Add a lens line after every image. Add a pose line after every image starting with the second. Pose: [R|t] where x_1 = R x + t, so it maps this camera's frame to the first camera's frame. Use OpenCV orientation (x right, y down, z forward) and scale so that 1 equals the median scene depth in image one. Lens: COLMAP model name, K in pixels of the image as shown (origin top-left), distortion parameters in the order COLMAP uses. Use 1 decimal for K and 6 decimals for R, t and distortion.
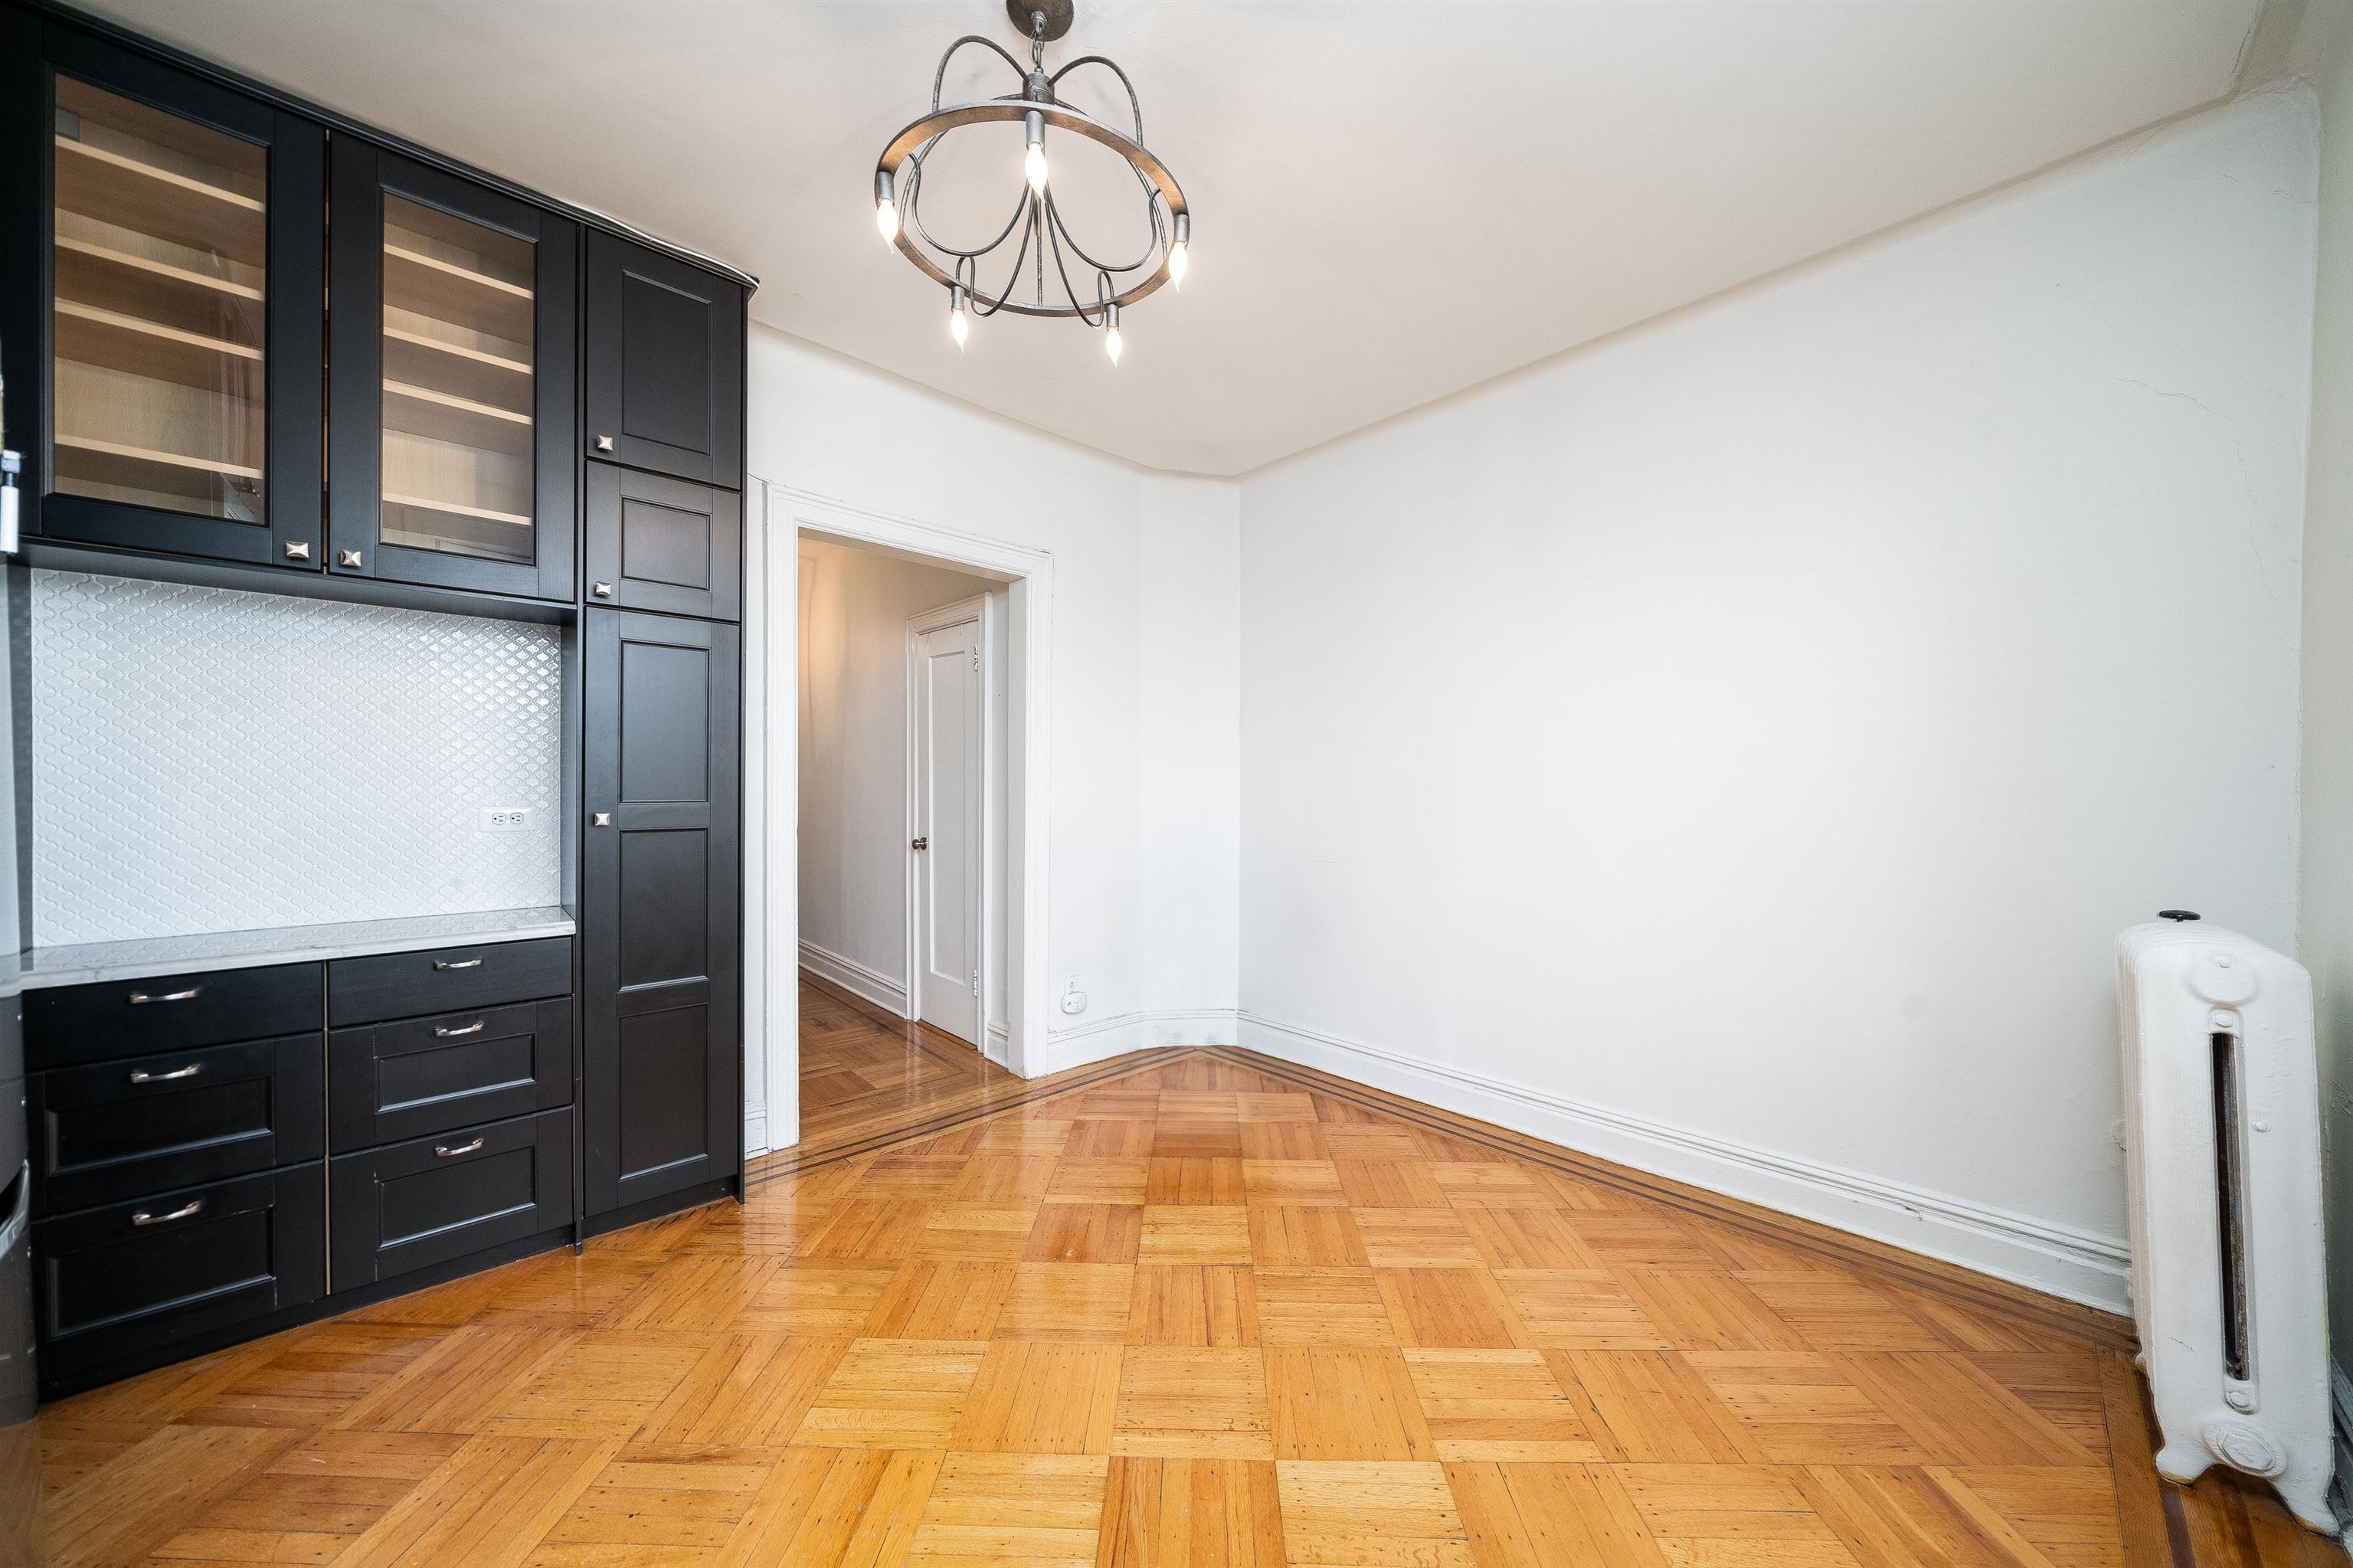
lens RADIAL K [[804.7, 0, 1182.4], [0, 804.7, 784.9], [0, 0, 1]] dist [-0.001642, -0.000065]
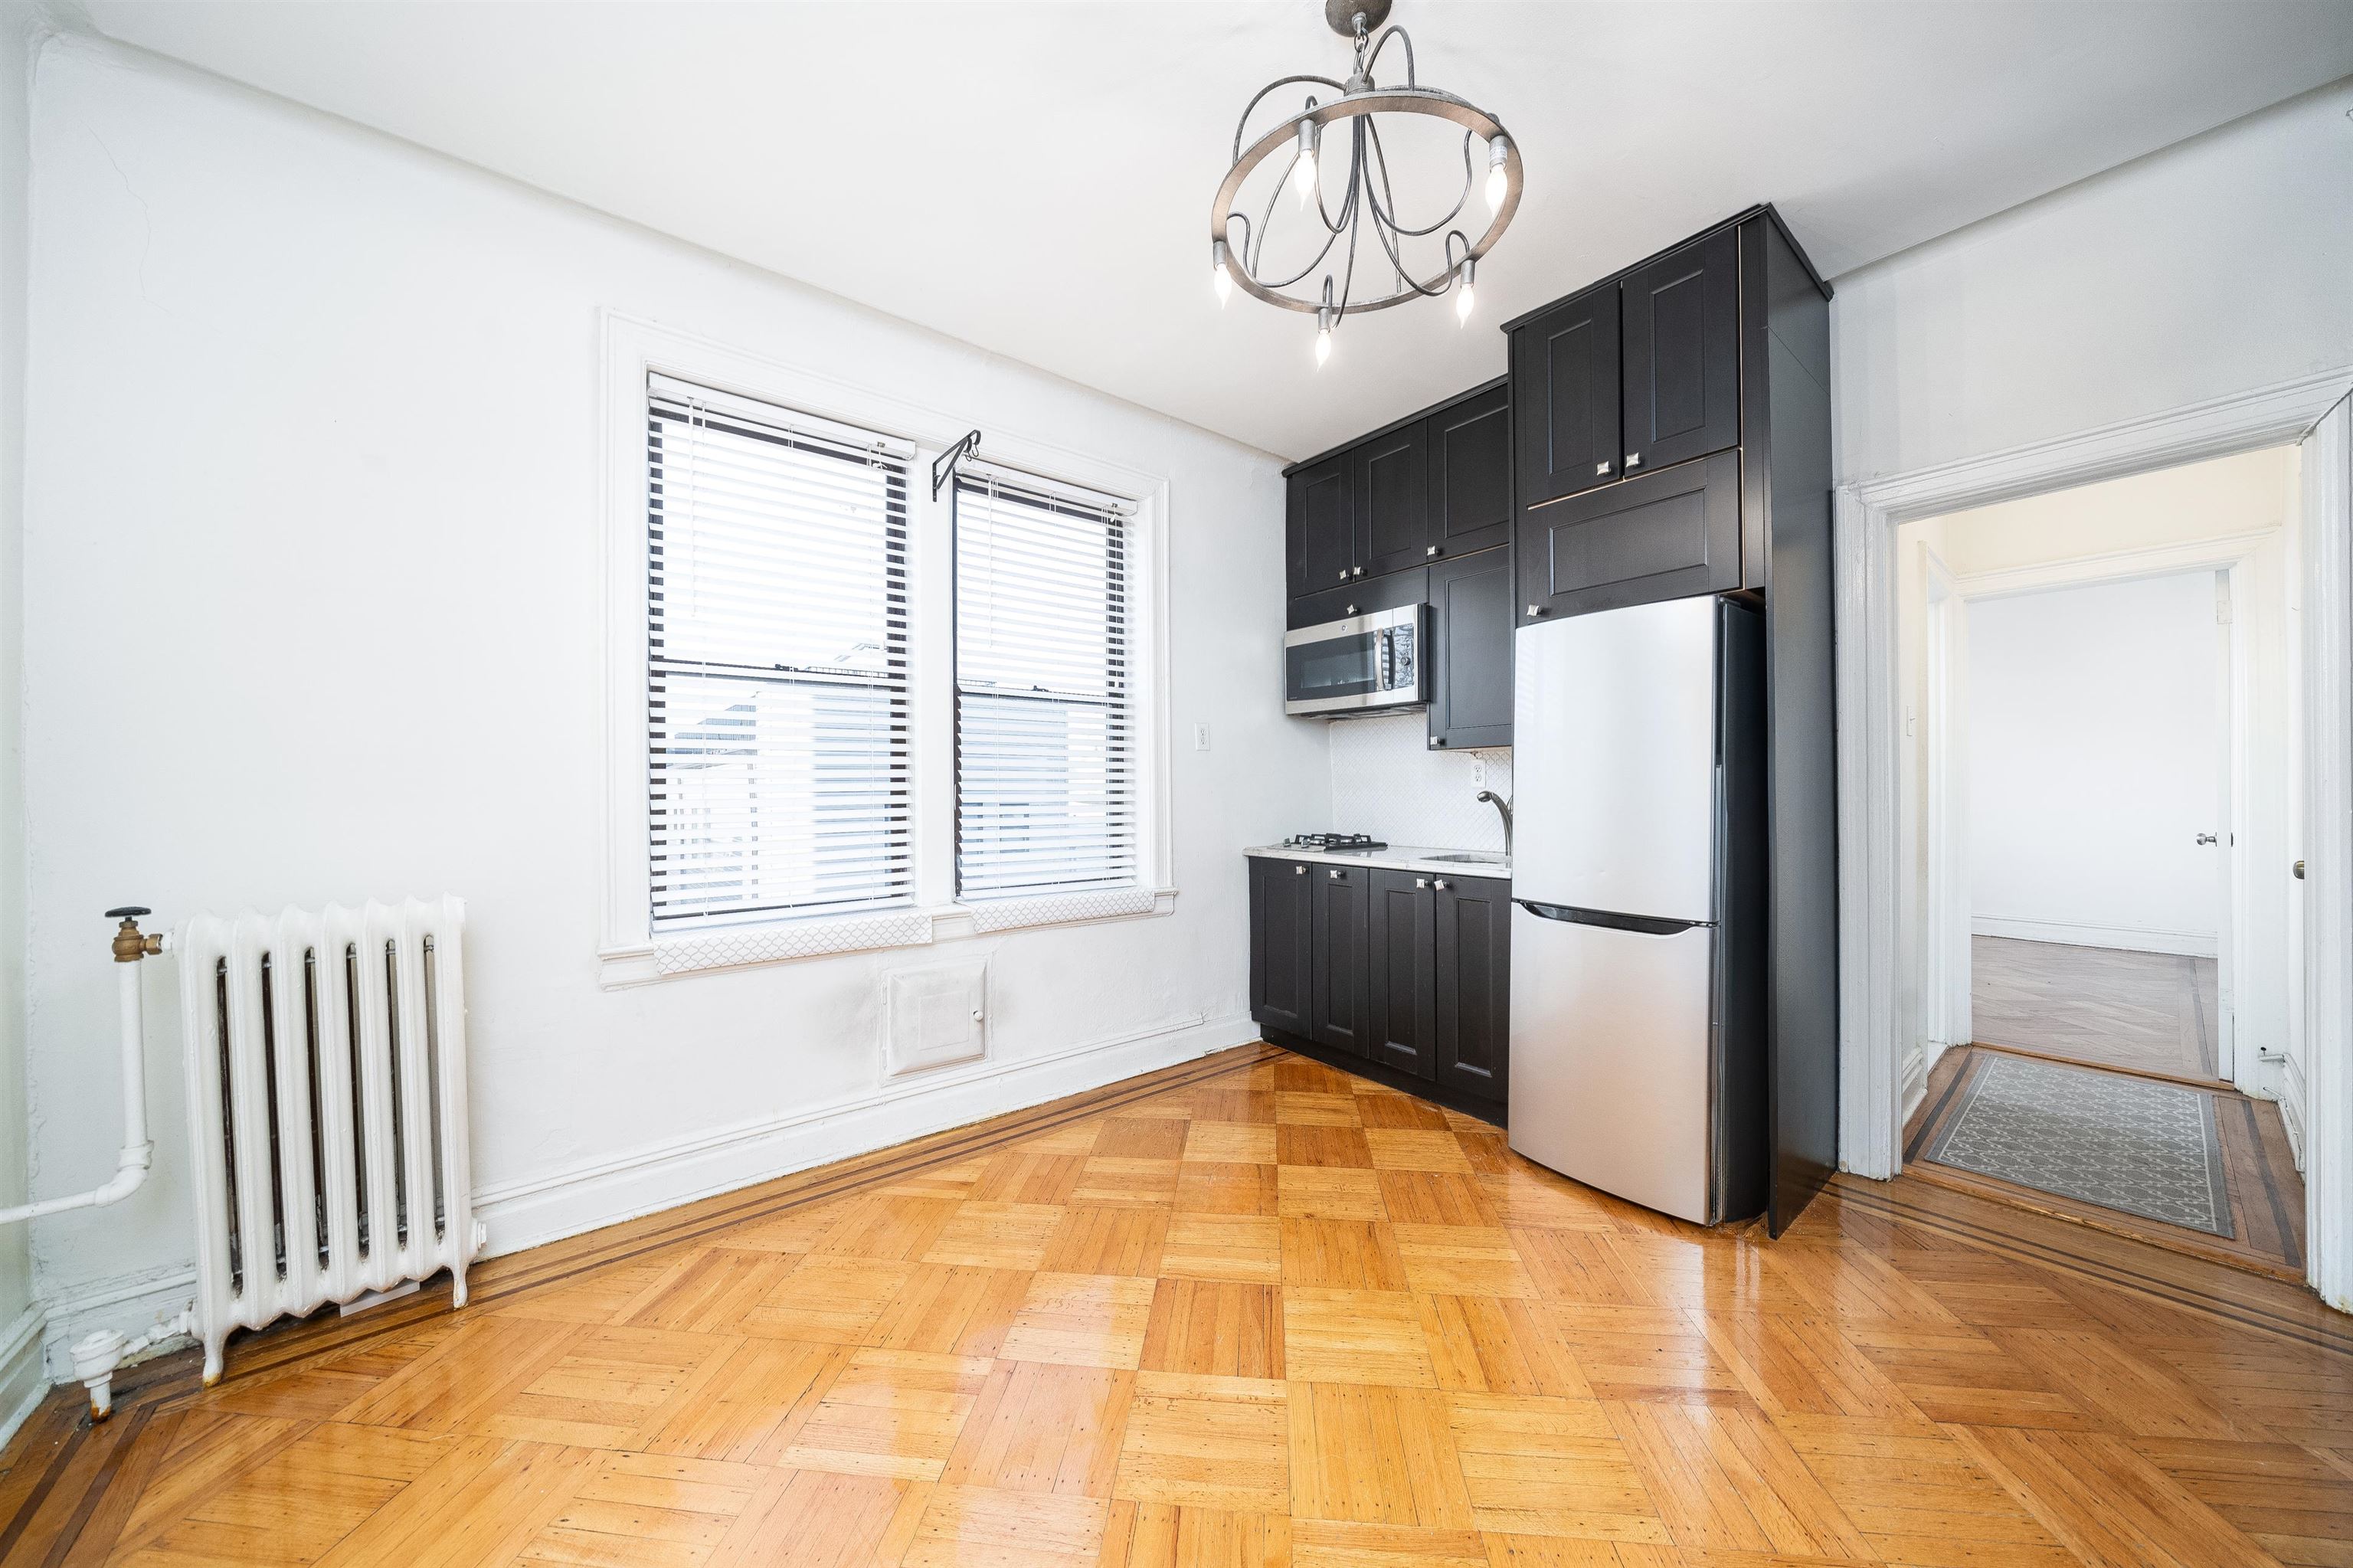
lens RADIAL K [[804.7, 0, 1182.4], [0, 804.7, 784.9], [0, 0, 1]] dist [-0.001642, -0.000065]
pose [[-0.996717, 0.001114, 0.080963, -0.027859], [0.000887, 0.999996, -0.002833, 0.014623], [-0.080965, -0.002752, -0.996713, 1.534456]]
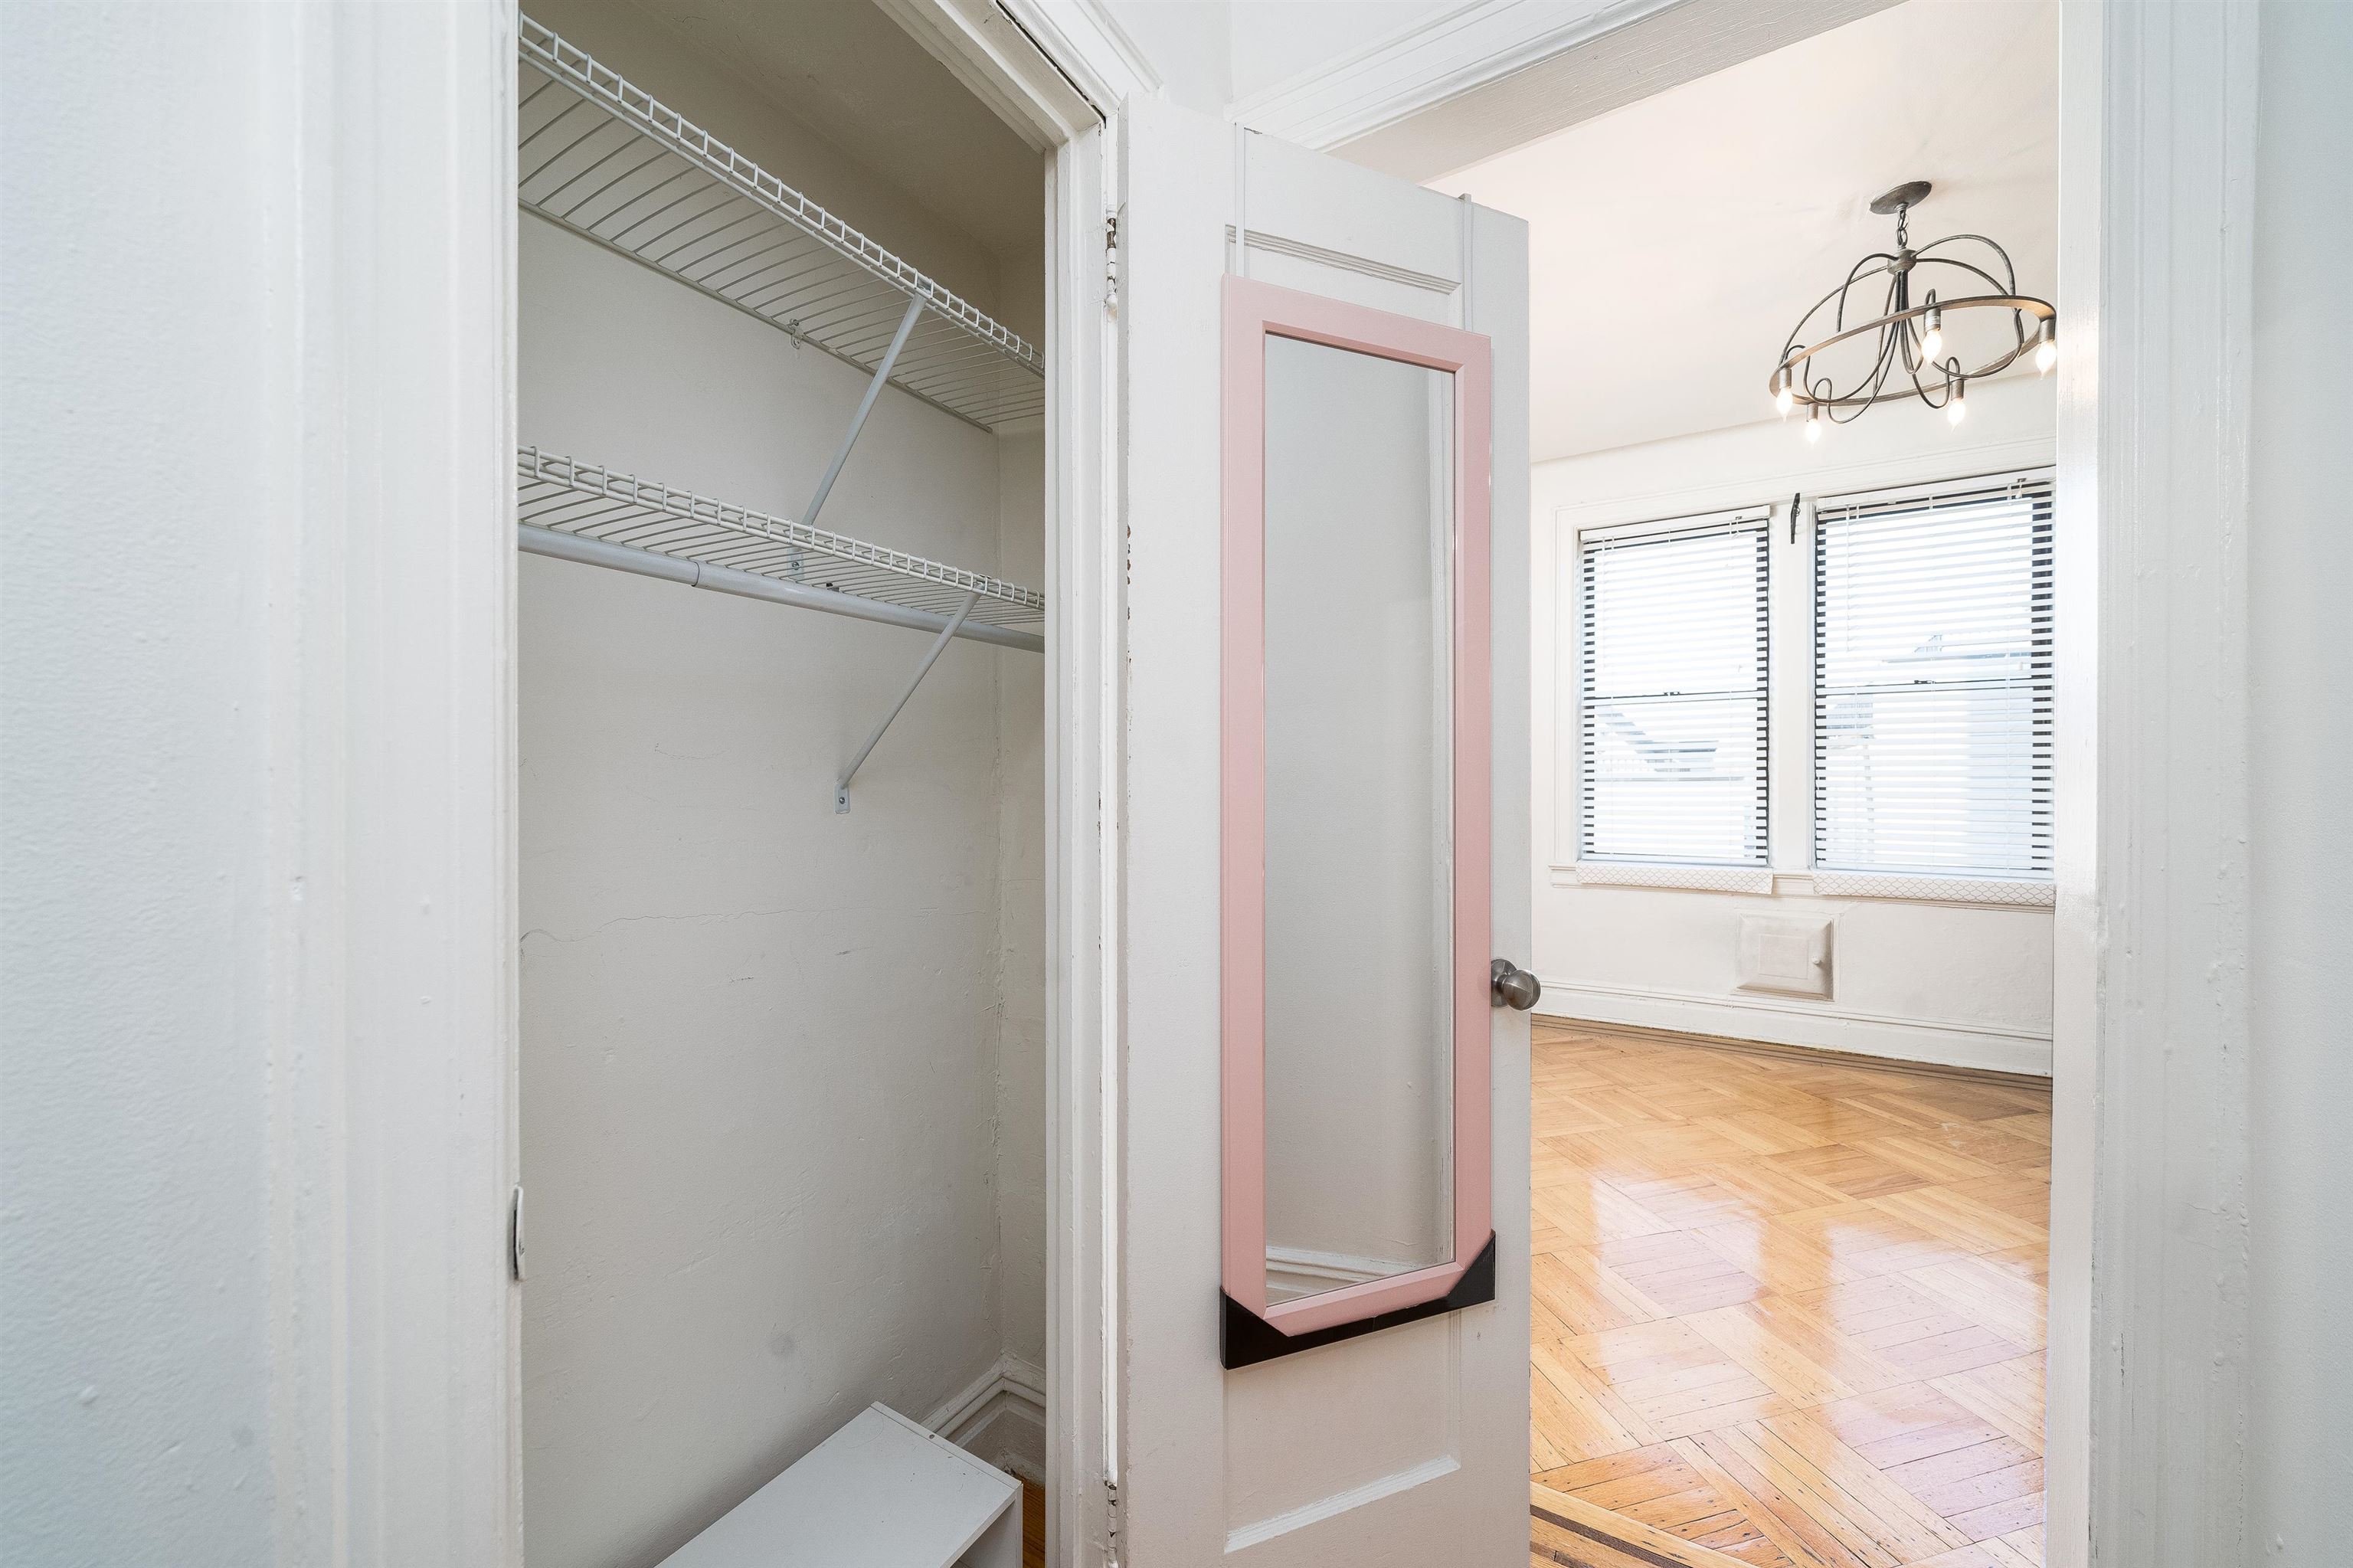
lens RADIAL K [[897.9, 0, 1173.9], [0, 897.9, 786.5], [0, 0, 1]] dist [-0.000028, -0.000003]
pose [[-0.266872, -0.018447, 0.963555, -1.017345], [0.003058, 0.999796, 0.019987, -0.002277], [-0.963727, 0.008281, -0.266761, 1.987460]]
